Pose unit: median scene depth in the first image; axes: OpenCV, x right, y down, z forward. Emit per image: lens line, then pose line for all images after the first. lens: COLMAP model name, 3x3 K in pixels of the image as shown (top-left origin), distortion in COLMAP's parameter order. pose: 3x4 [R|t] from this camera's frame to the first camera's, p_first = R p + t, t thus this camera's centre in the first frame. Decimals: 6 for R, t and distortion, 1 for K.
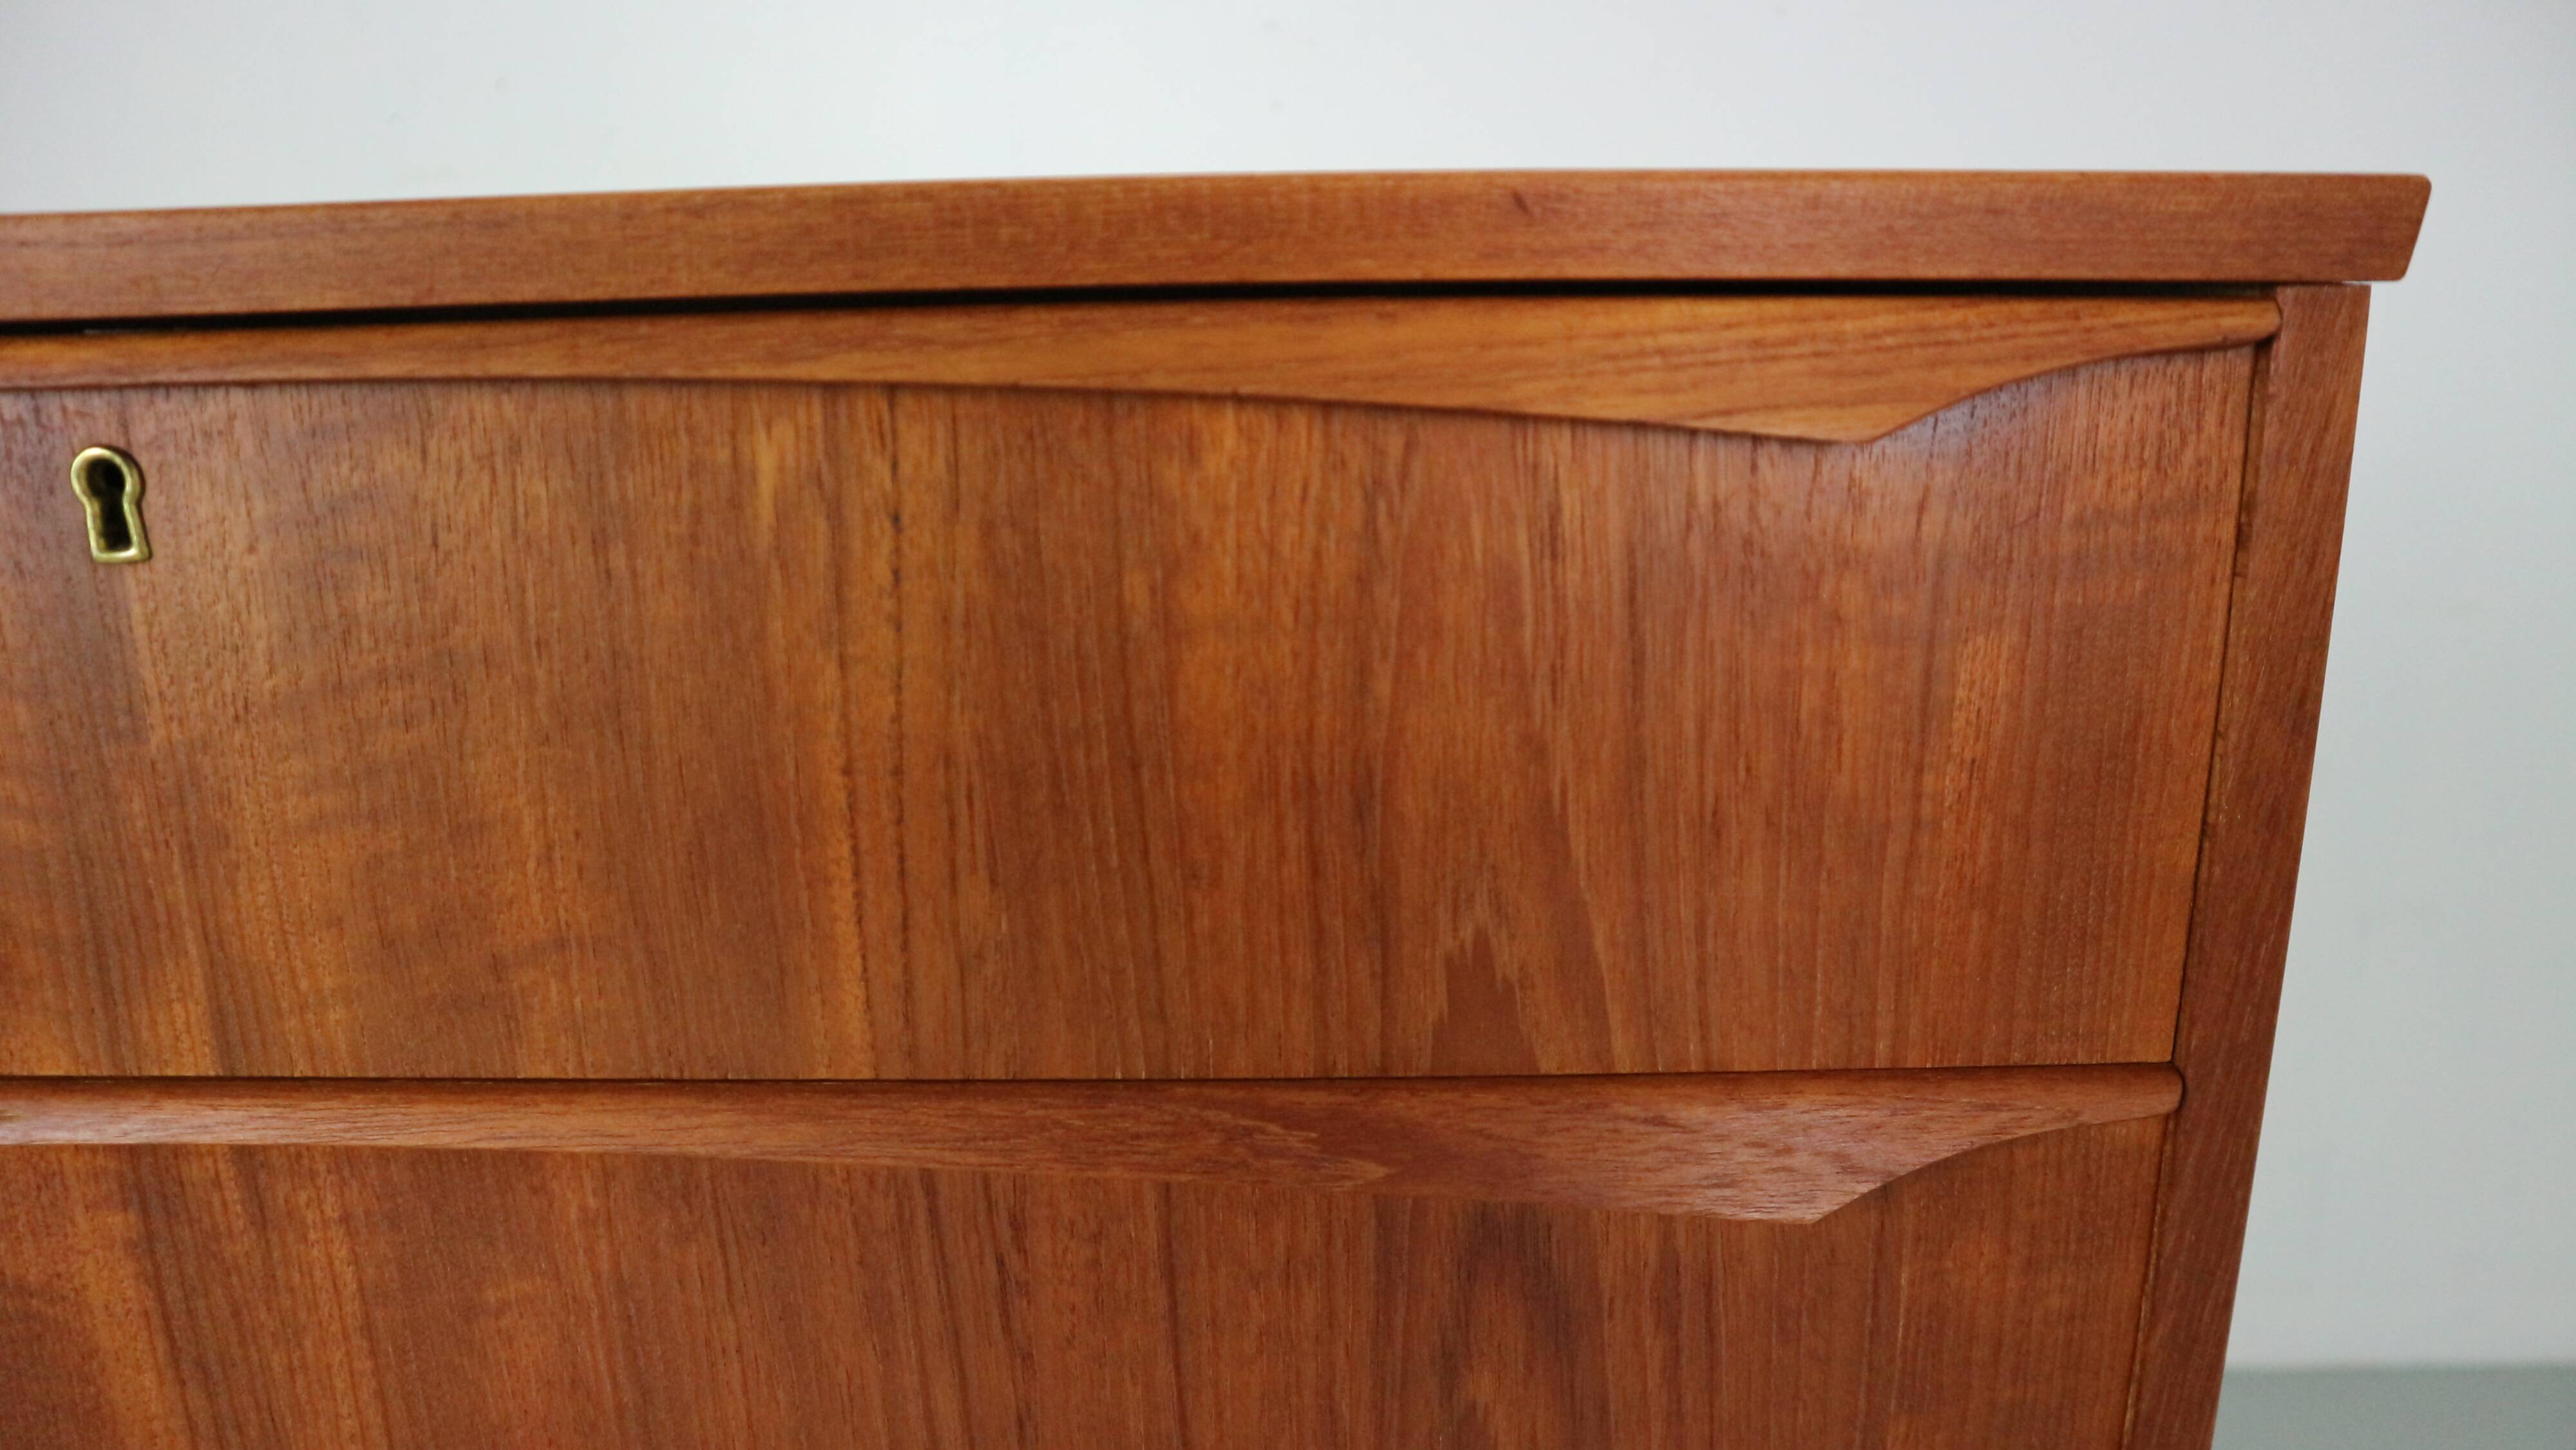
lens RADIAL K [[1835.9, 0, 1286.4], [0, 1835.9, 767.0], [0, 0, 1]] dist [-0.132239, 0.091411]
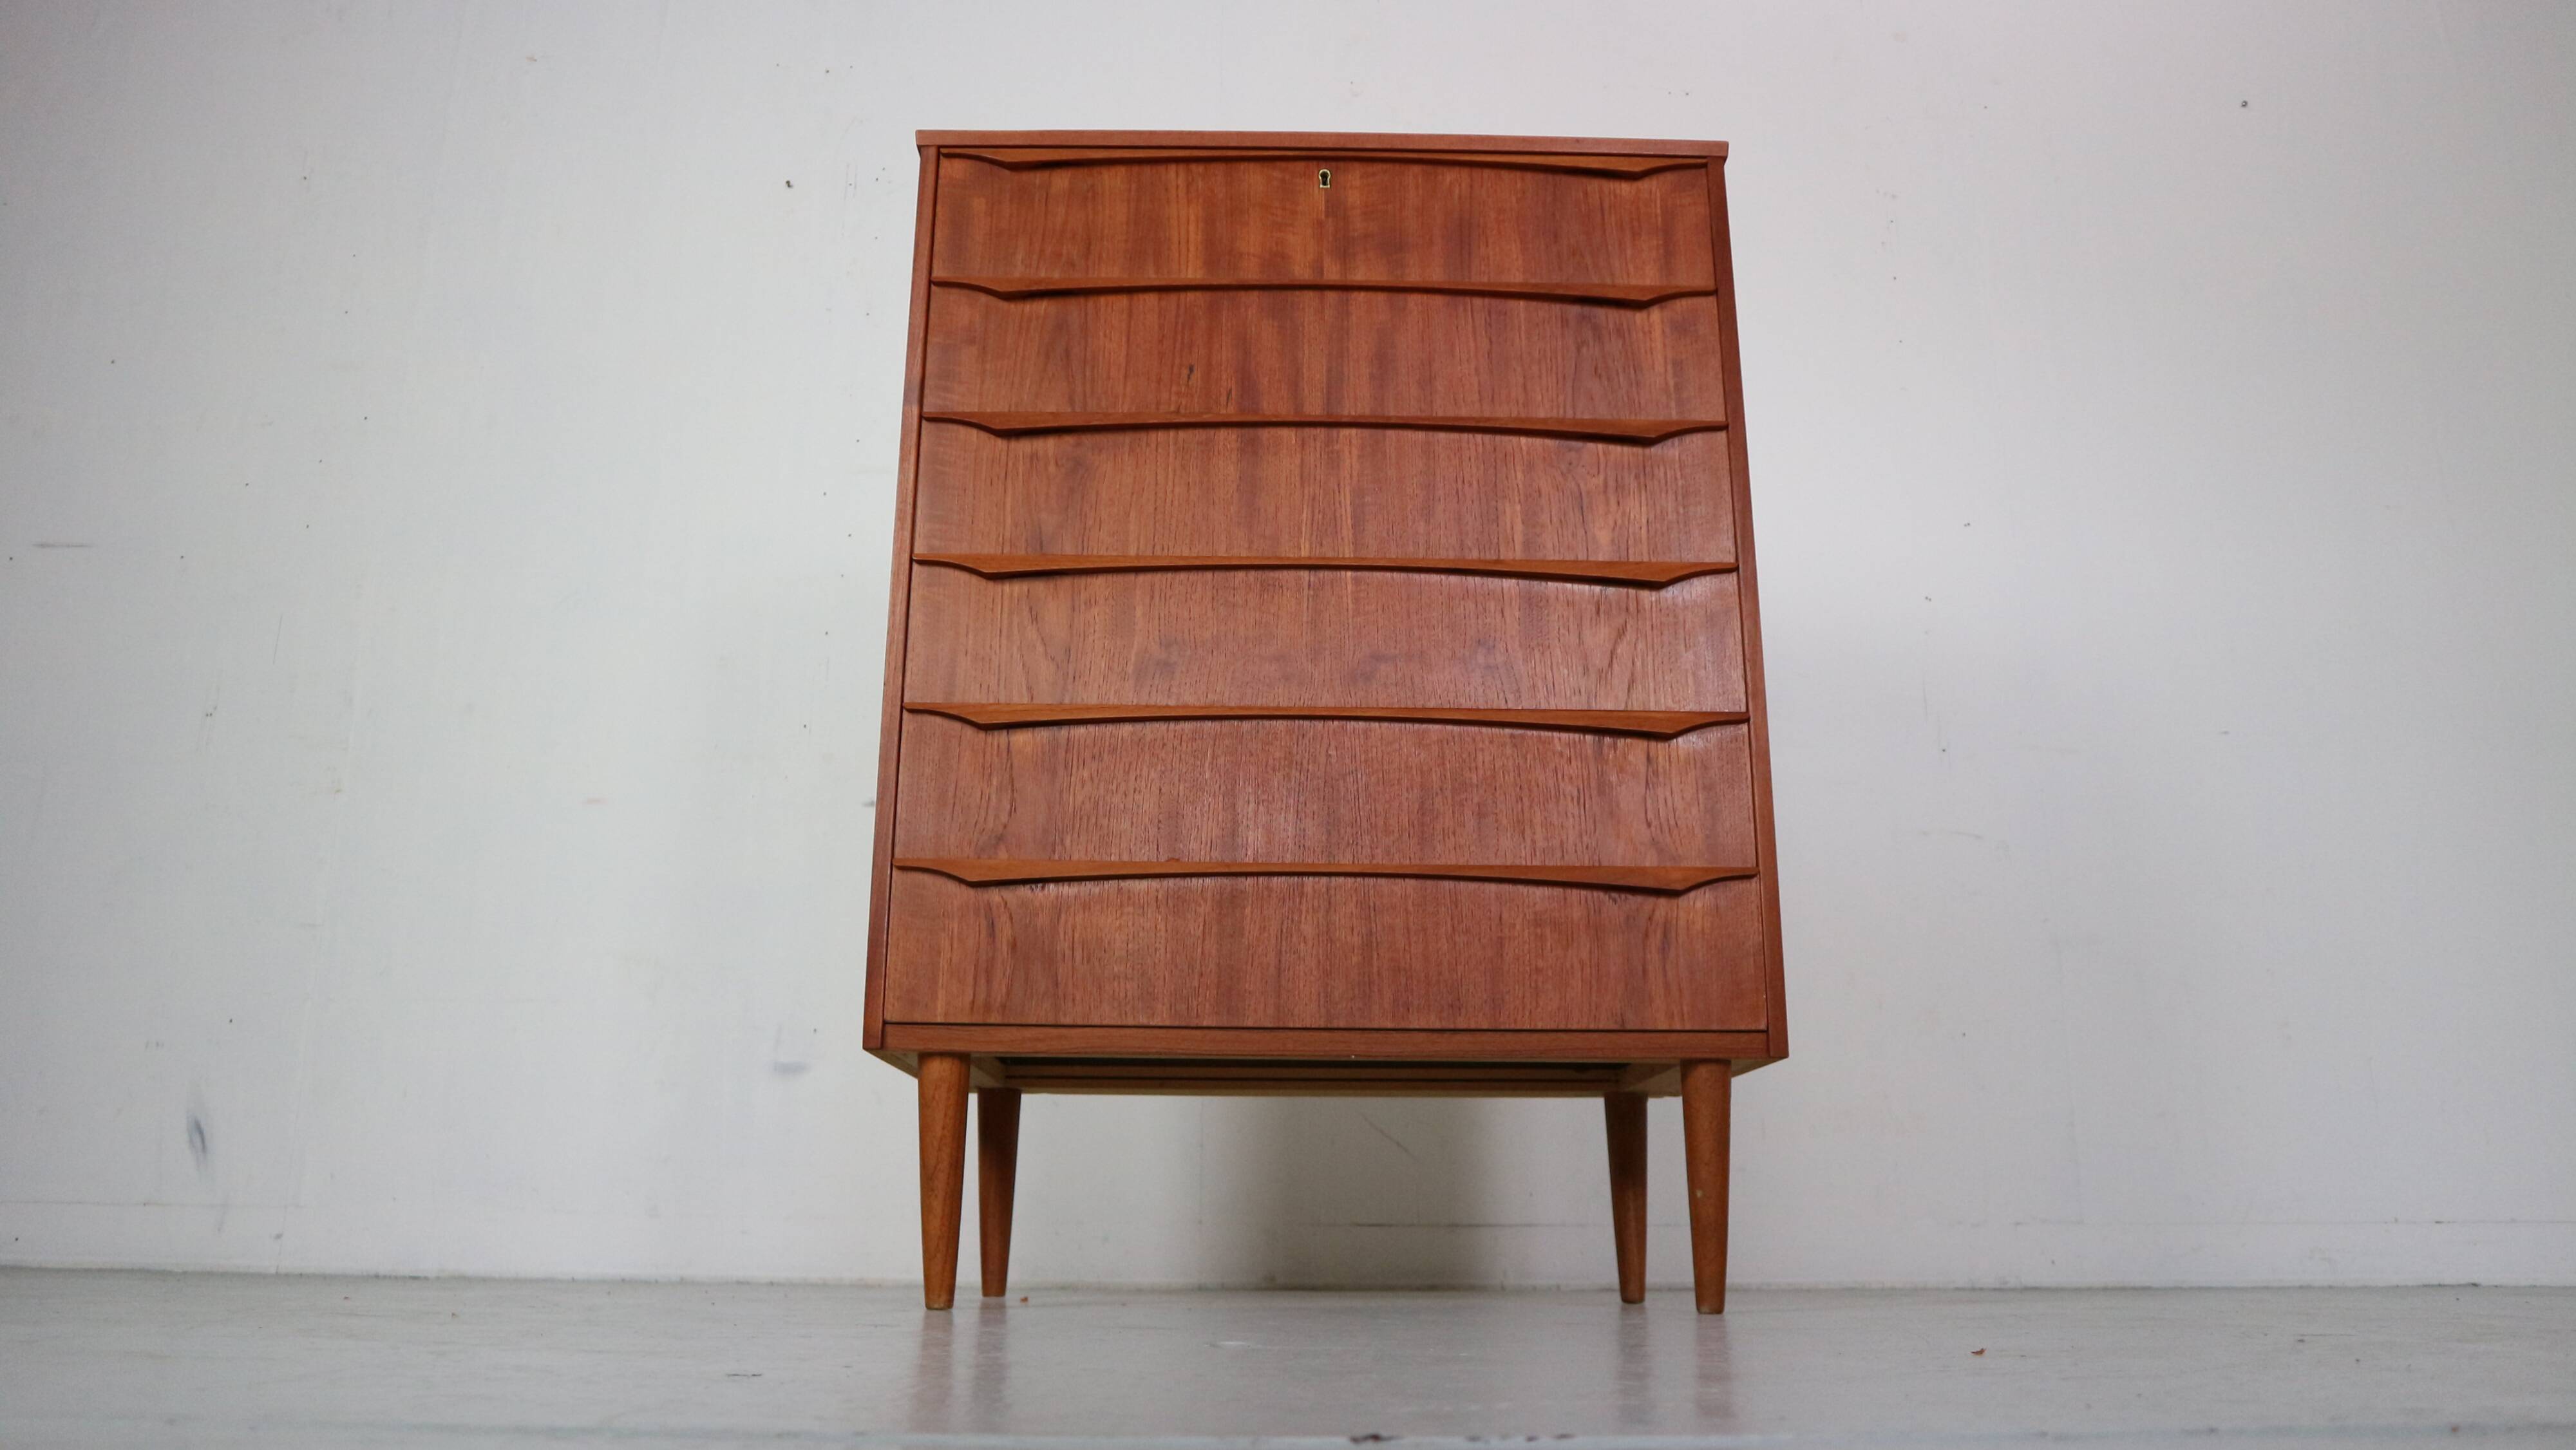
lens RADIAL K [[1835.9, 0, 1286.4], [0, 1835.9, 767.0], [0, 0, 1]] dist [-0.132239, 0.091411]
pose [[0.999417, 0.027622, 0.020047, -0.808326], [-0.013653, 0.861888, -0.506915, 4.060191], [-0.031281, 0.506346, 0.861763, -2.771432]]
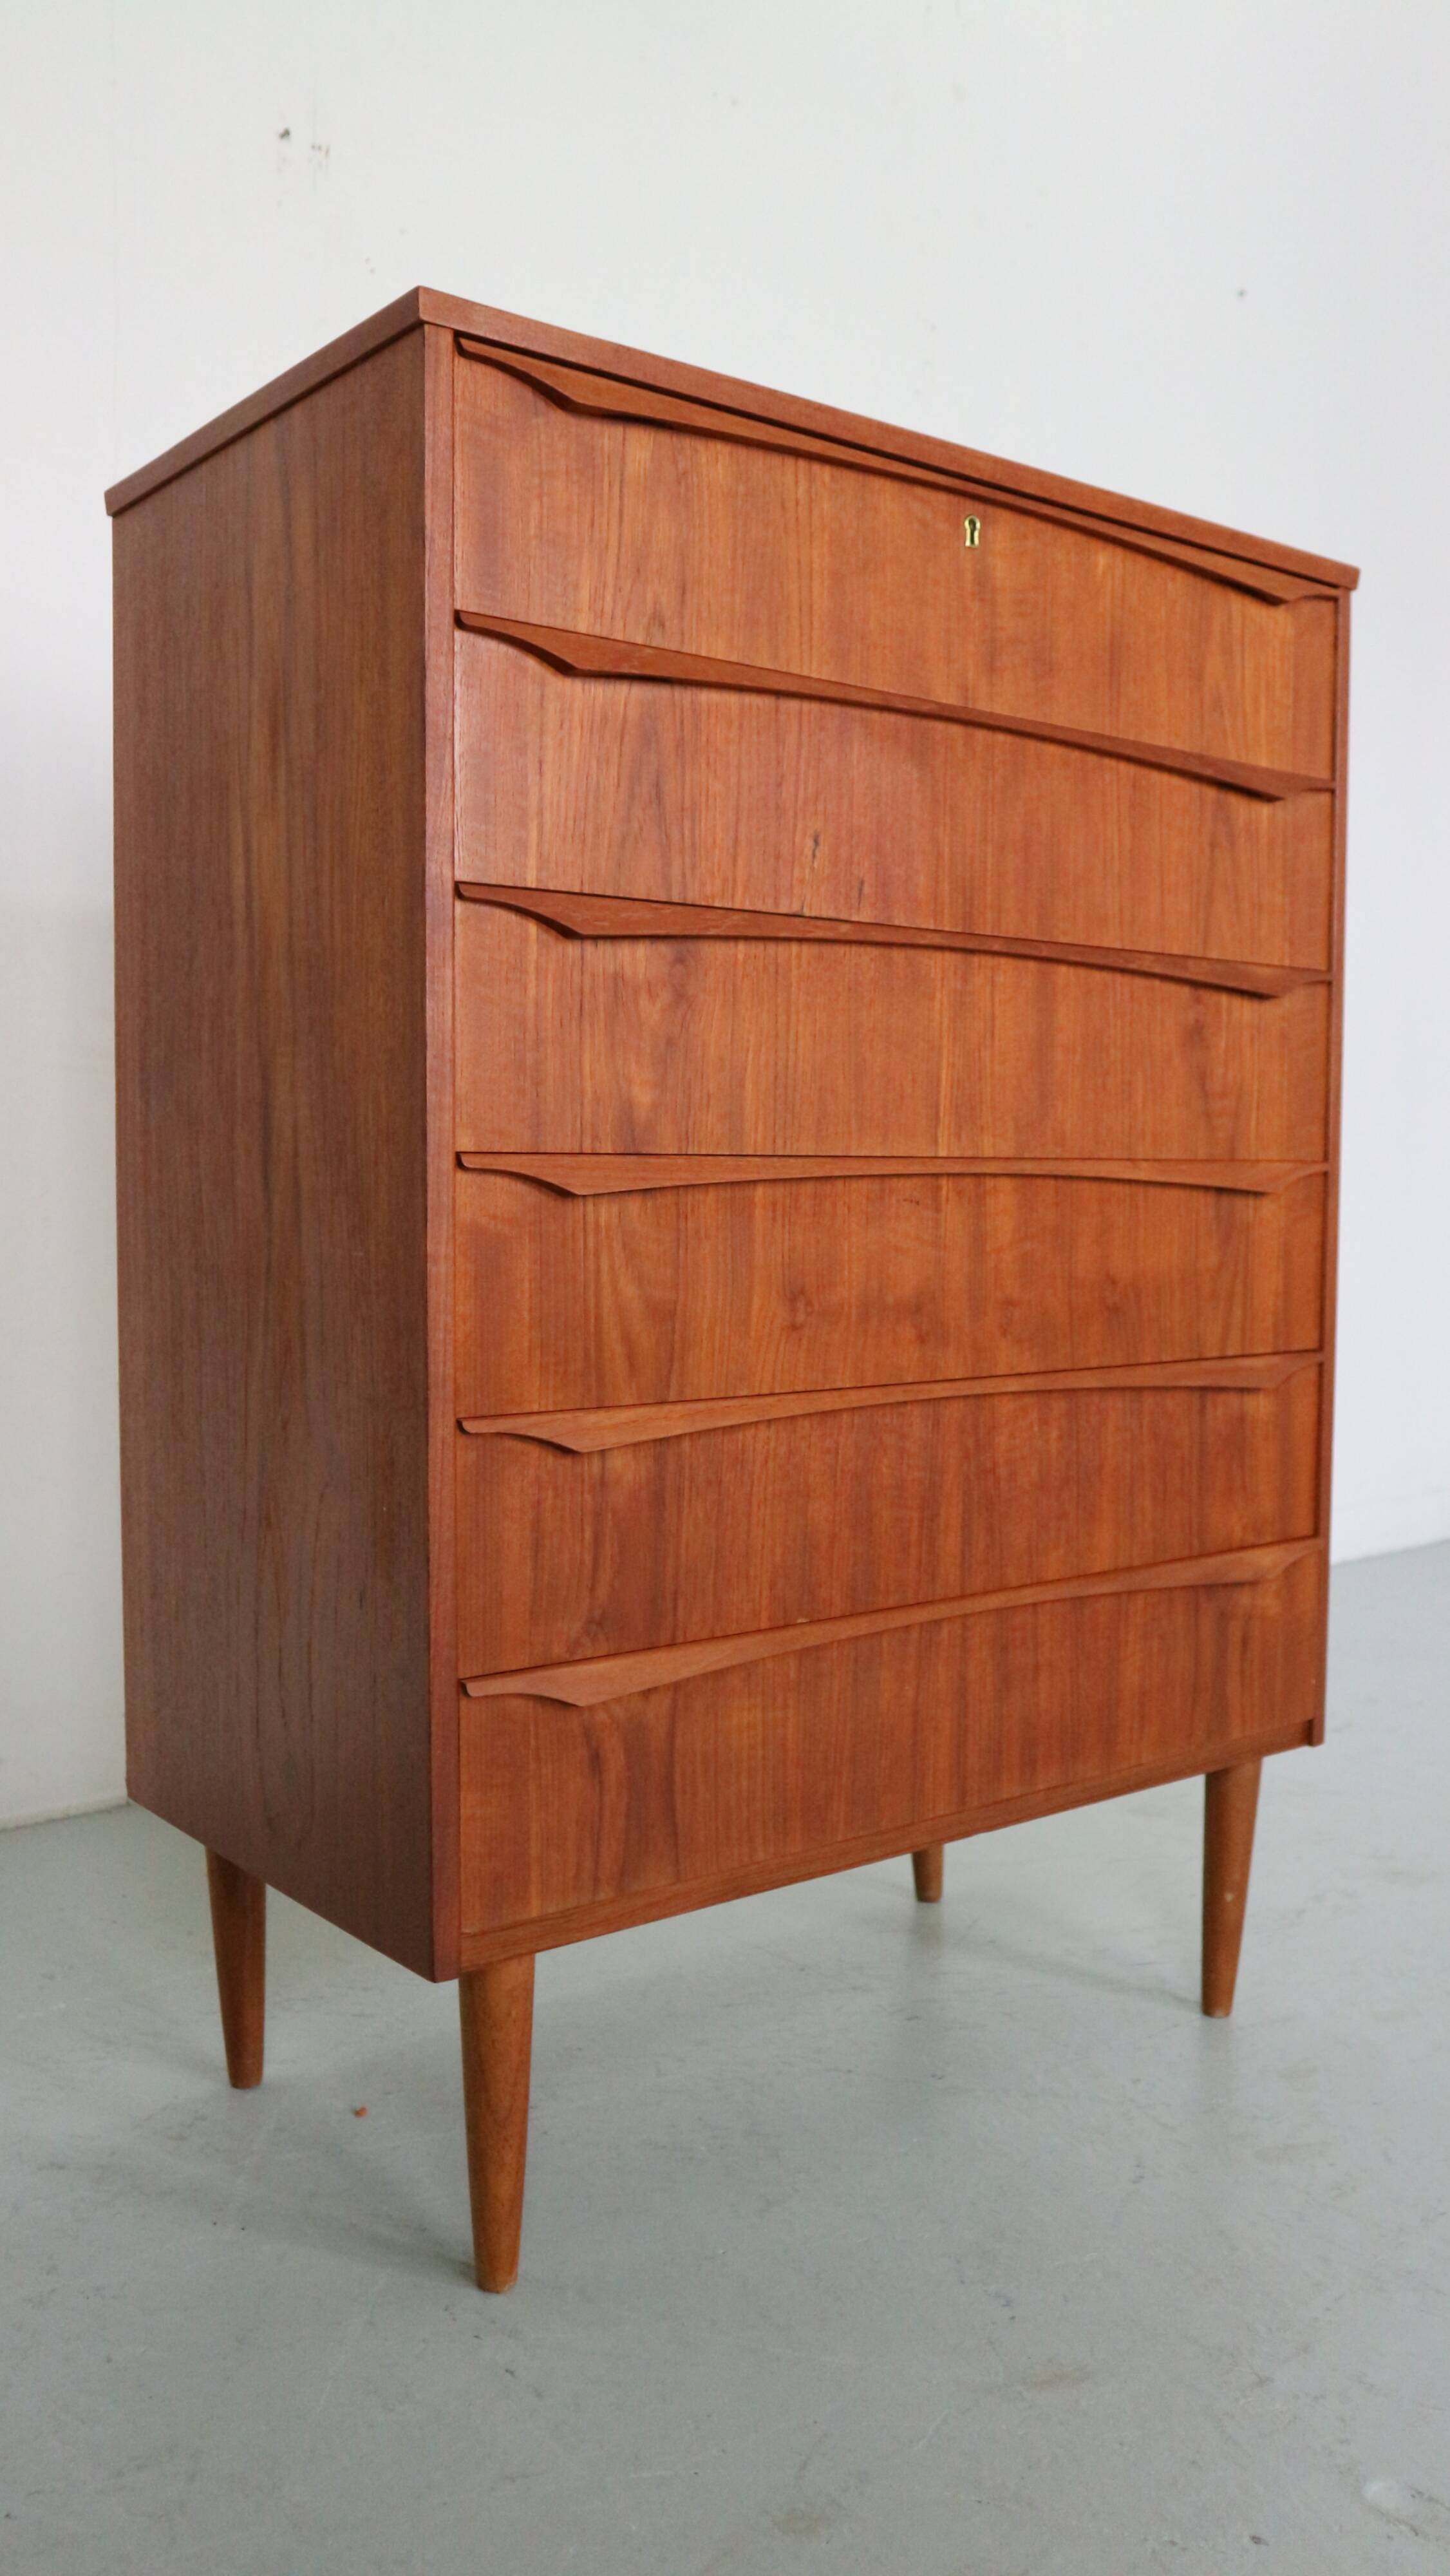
lens RADIAL K [[2029.3, 0, 660.8], [0, 2029.3, 1293.0], [0, 0, 1]] dist [-0.096683, 0.084987]
pose [[0.800965, -0.017646, 0.598452, -3.431230], [0.140979, 0.977018, -0.159876, 1.811264], [-0.581877, 0.212424, 0.785045, -1.401731]]
